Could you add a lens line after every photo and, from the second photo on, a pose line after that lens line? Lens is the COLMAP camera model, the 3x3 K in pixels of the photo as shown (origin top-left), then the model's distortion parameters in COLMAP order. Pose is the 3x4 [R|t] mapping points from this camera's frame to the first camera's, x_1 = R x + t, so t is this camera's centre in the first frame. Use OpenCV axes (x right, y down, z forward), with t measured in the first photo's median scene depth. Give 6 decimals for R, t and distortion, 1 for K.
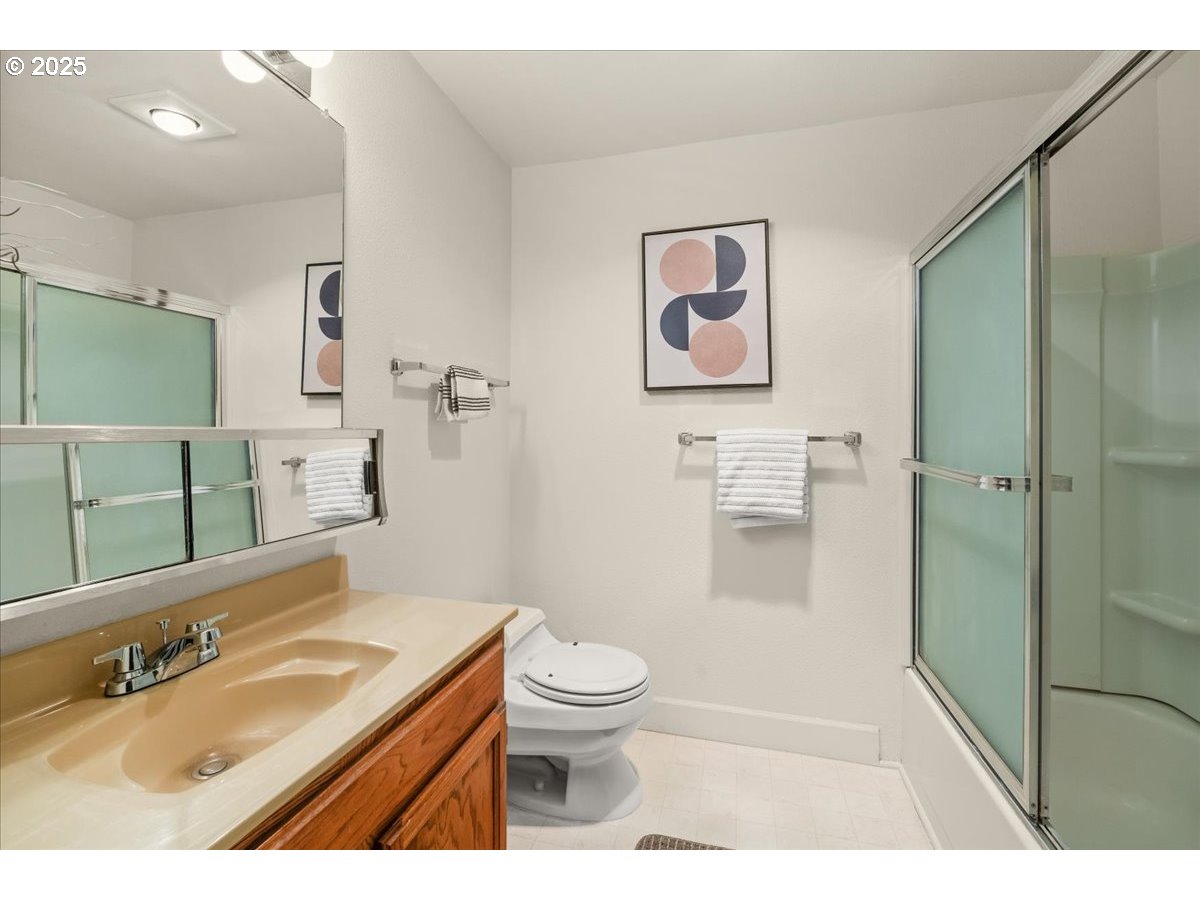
lens RADIAL K [[536.1, 0, 597.1], [0, 536.1, 444.2], [0, 0, 1]] dist [-0.003271, -0.000301]
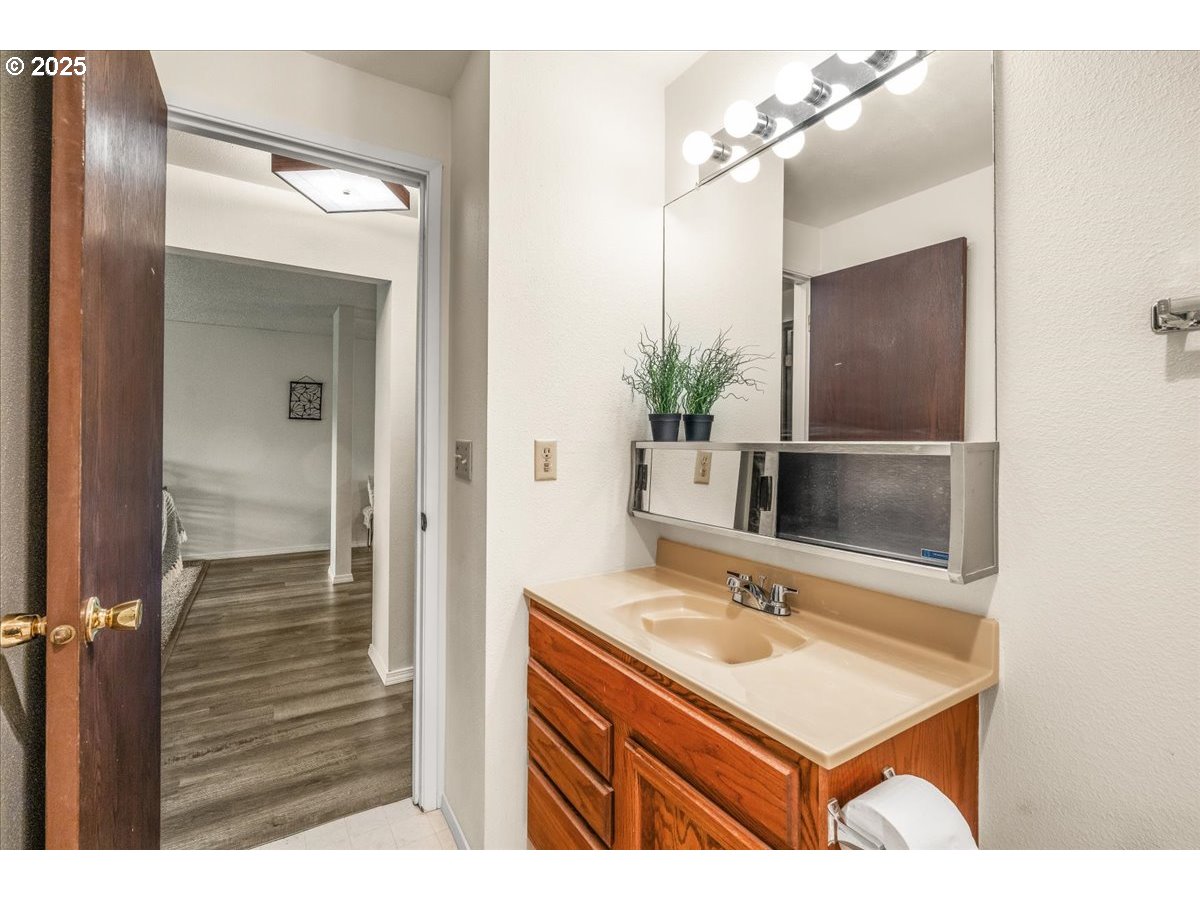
lens RADIAL K [[536.1, 0, 597.1], [0, 536.1, 444.2], [0, 0, 1]] dist [-0.003271, -0.000301]
pose [[-0.693267, -0.000202, -0.720681, 0.512787], [-0.021683, 0.999553, 0.020579, -0.040880], [0.720354, 0.029893, -0.692962, 1.453387]]
